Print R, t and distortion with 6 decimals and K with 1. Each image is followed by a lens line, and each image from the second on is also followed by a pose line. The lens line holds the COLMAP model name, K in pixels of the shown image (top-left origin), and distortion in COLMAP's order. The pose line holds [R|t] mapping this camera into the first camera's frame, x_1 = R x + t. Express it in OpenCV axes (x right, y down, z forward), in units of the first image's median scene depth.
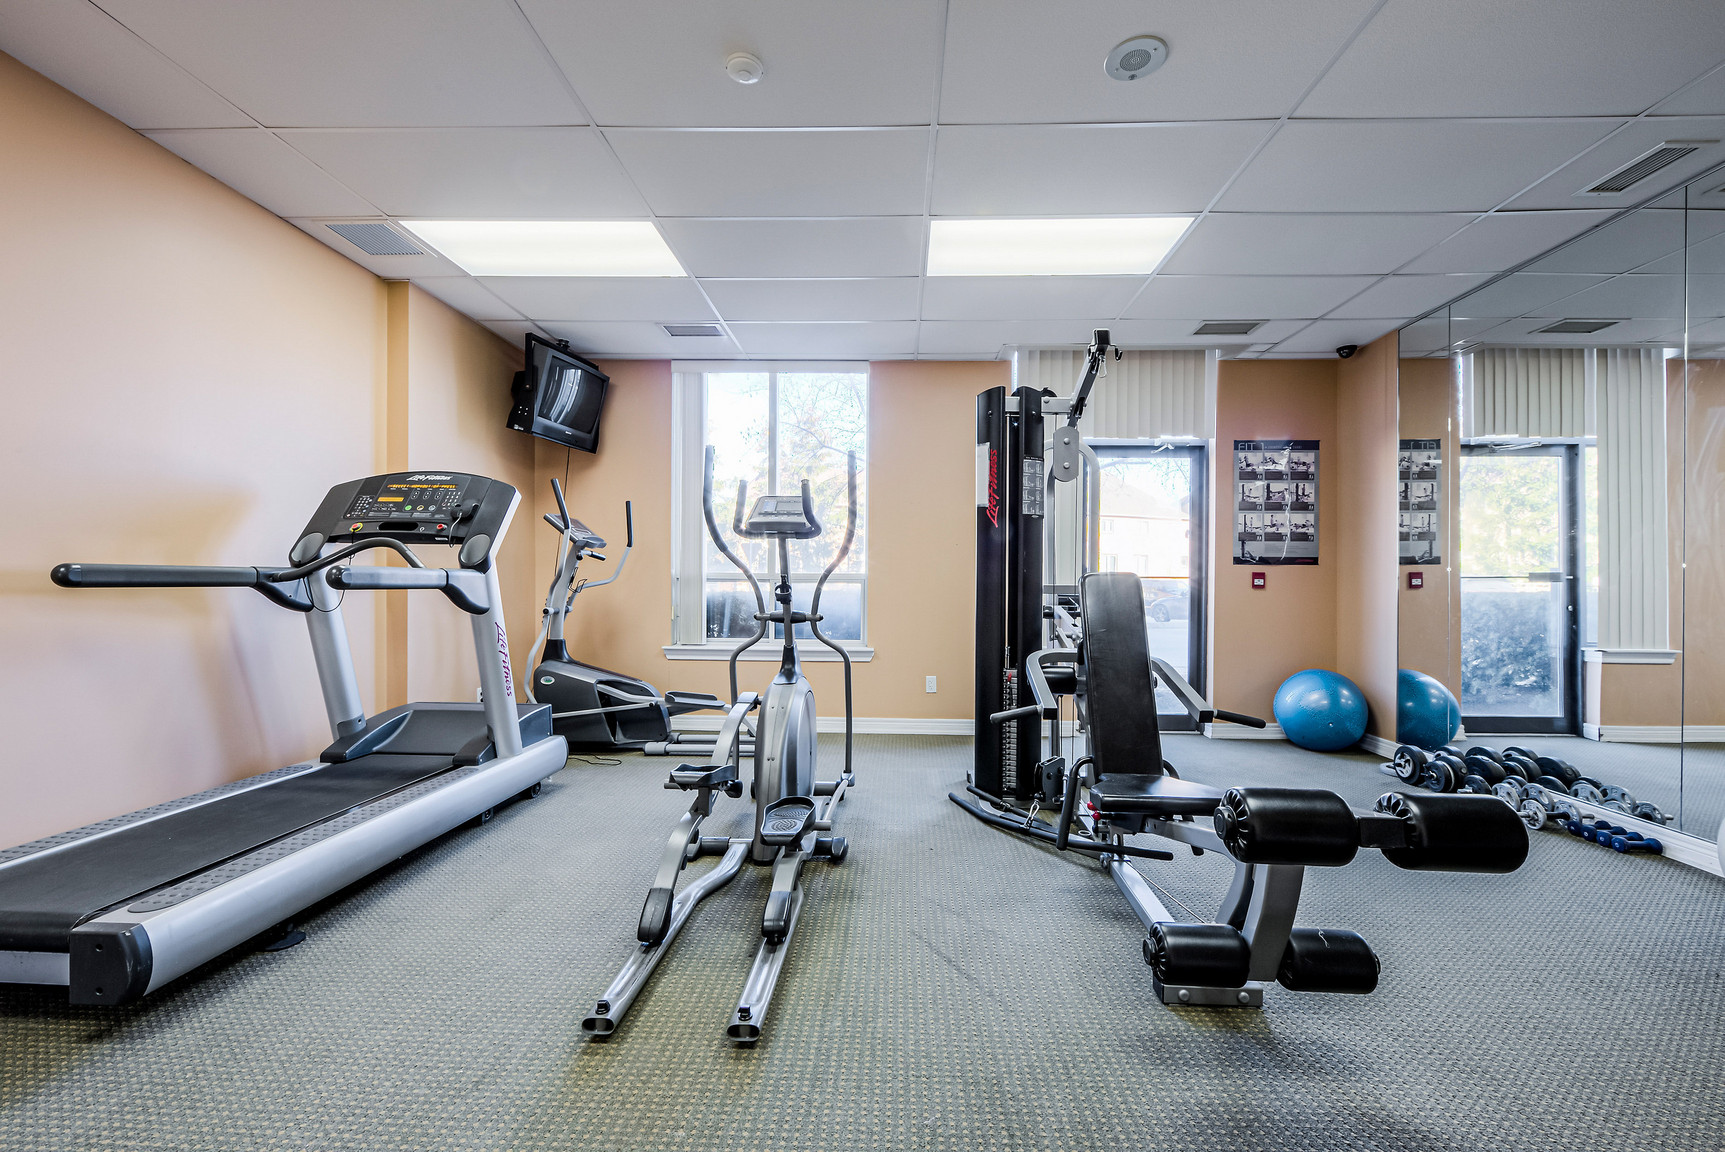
lens RADIAL K [[686.0, 0, 872.1], [0, 686.0, 577.4], [0, 0, 1]] dist [-0.008140, -0.000279]
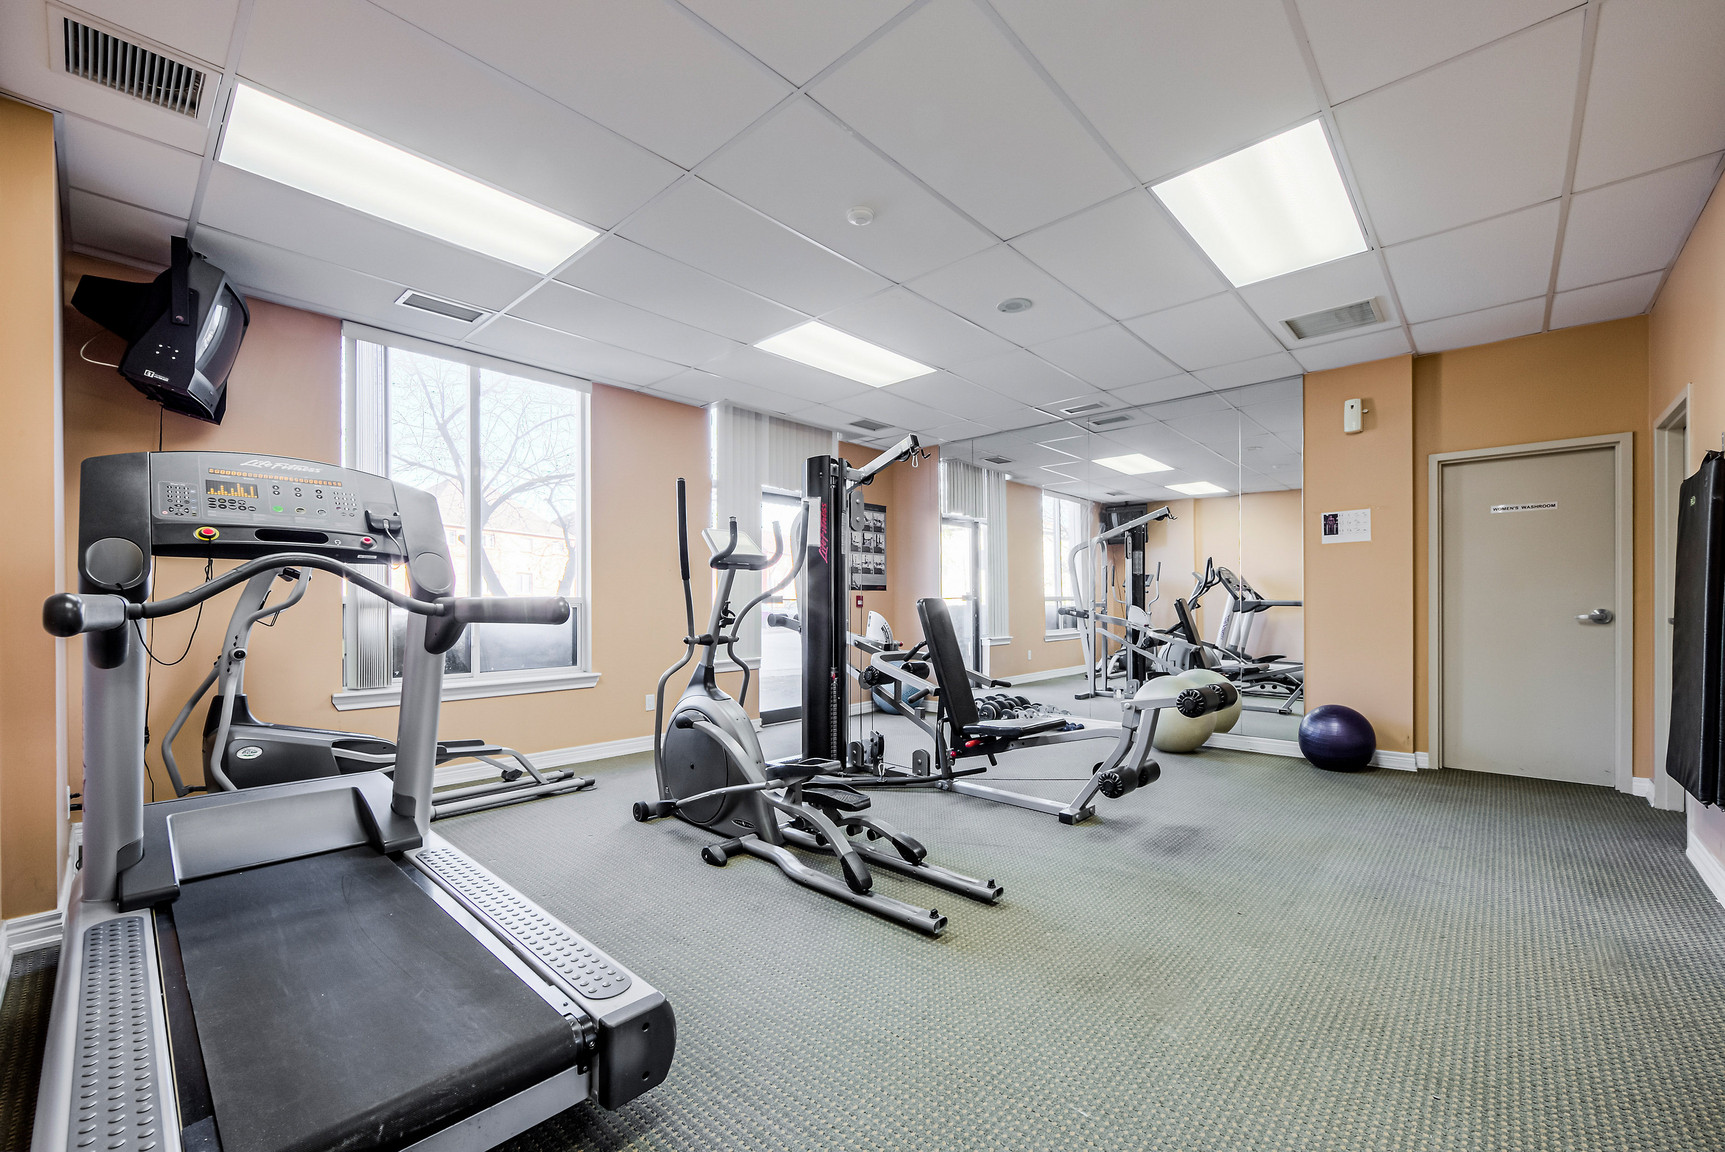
lens RADIAL K [[686.0, 0, 870.6], [0, 686.0, 591.5], [0, 0, 1]] dist [-0.008140, -0.000279]
pose [[0.656349, 0.003896, 0.754447, -0.486311], [0.000218, 0.999986, -0.005354, -0.008299], [-0.754457, 0.003678, 0.656339, 0.054003]]
